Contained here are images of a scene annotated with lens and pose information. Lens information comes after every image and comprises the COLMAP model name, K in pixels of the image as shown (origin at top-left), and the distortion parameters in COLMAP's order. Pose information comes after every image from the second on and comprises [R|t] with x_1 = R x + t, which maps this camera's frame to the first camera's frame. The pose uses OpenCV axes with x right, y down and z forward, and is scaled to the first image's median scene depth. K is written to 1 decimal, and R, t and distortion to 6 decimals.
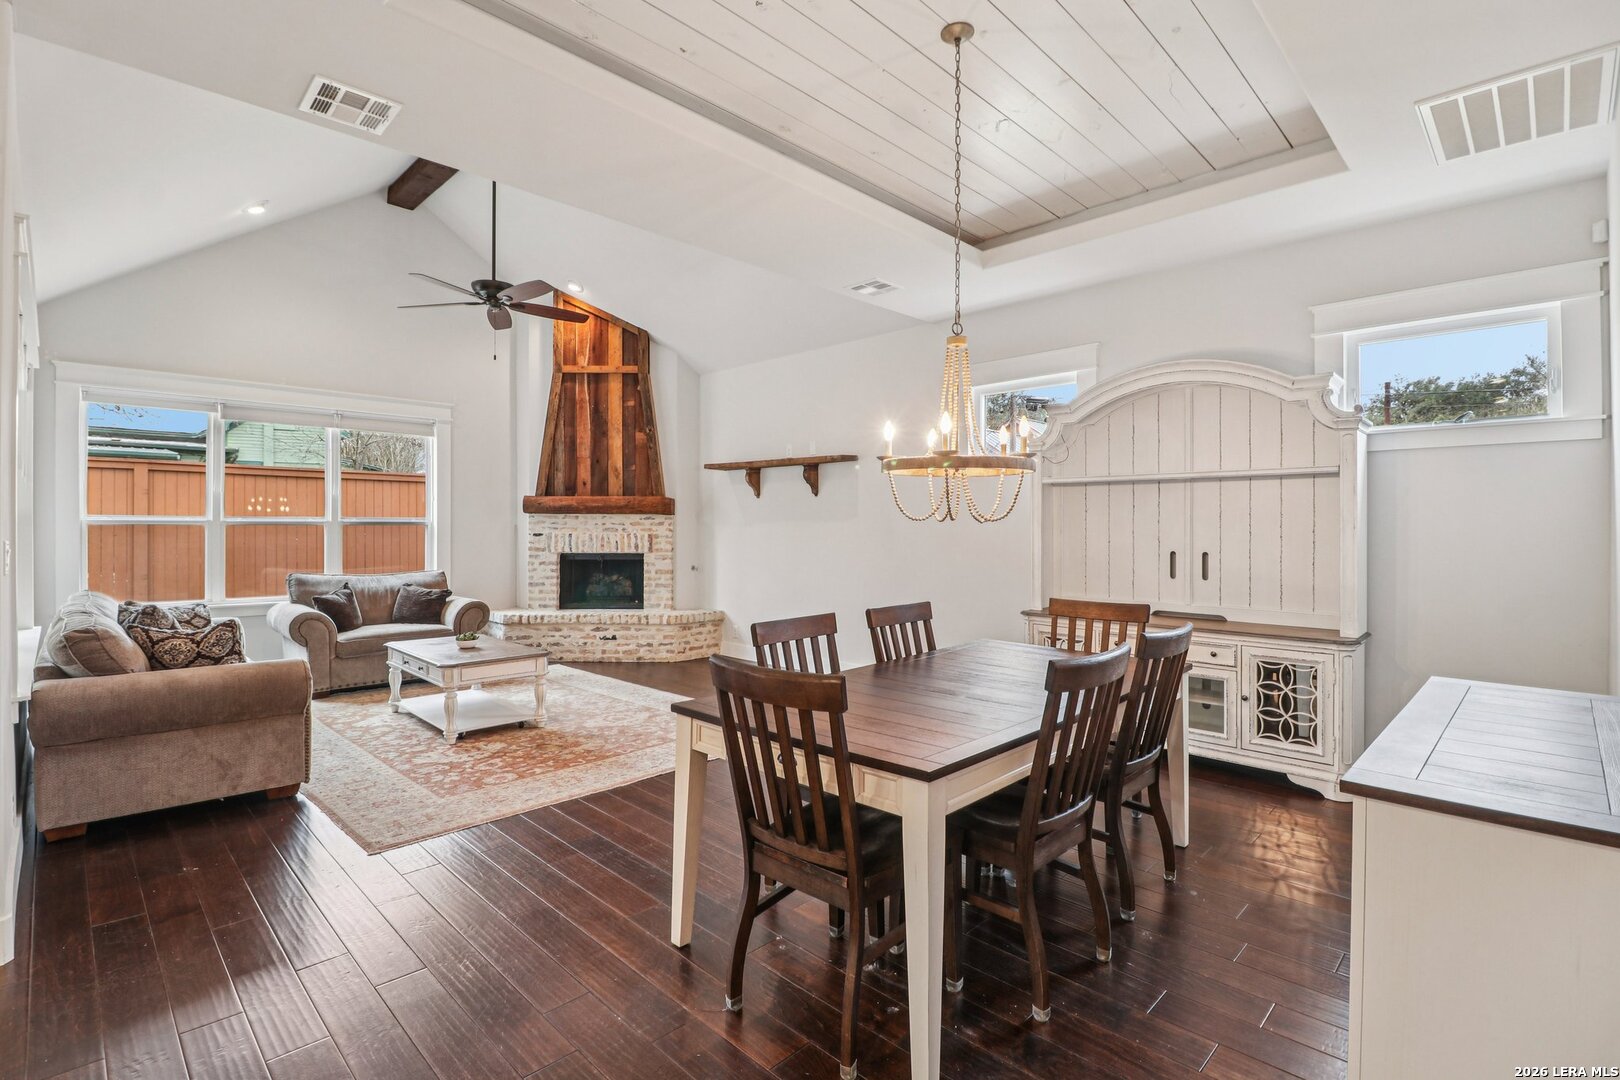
lens RADIAL K [[751.3, 0, 796.6], [0, 751.3, 520.8], [0, 0, 1]] dist [-0.000827, -0.015177]
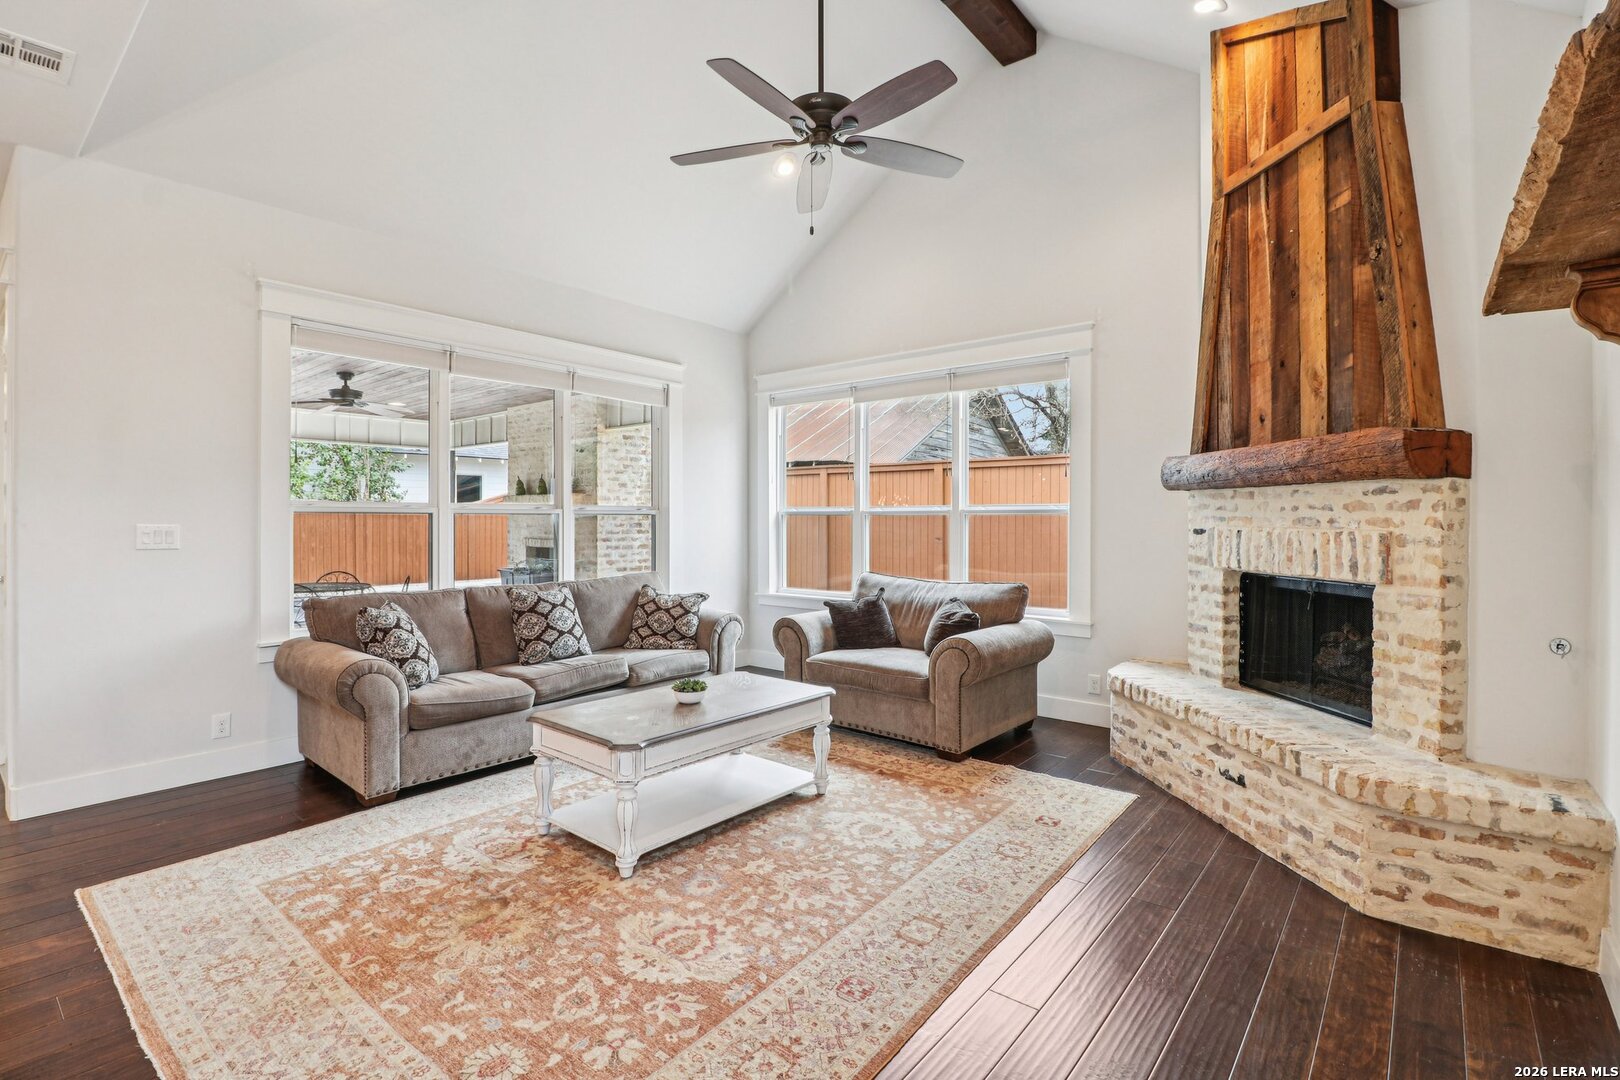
lens RADIAL K [[751.3, 0, 796.6], [0, 751.3, 520.8], [0, 0, 1]] dist [-0.000827, -0.015177]
pose [[0.099269, 0.000975, -0.995060, 0.137181], [0.004183, 0.999990, 0.001397, 0.009575], [0.995052, -0.004301, 0.099264, 0.678618]]
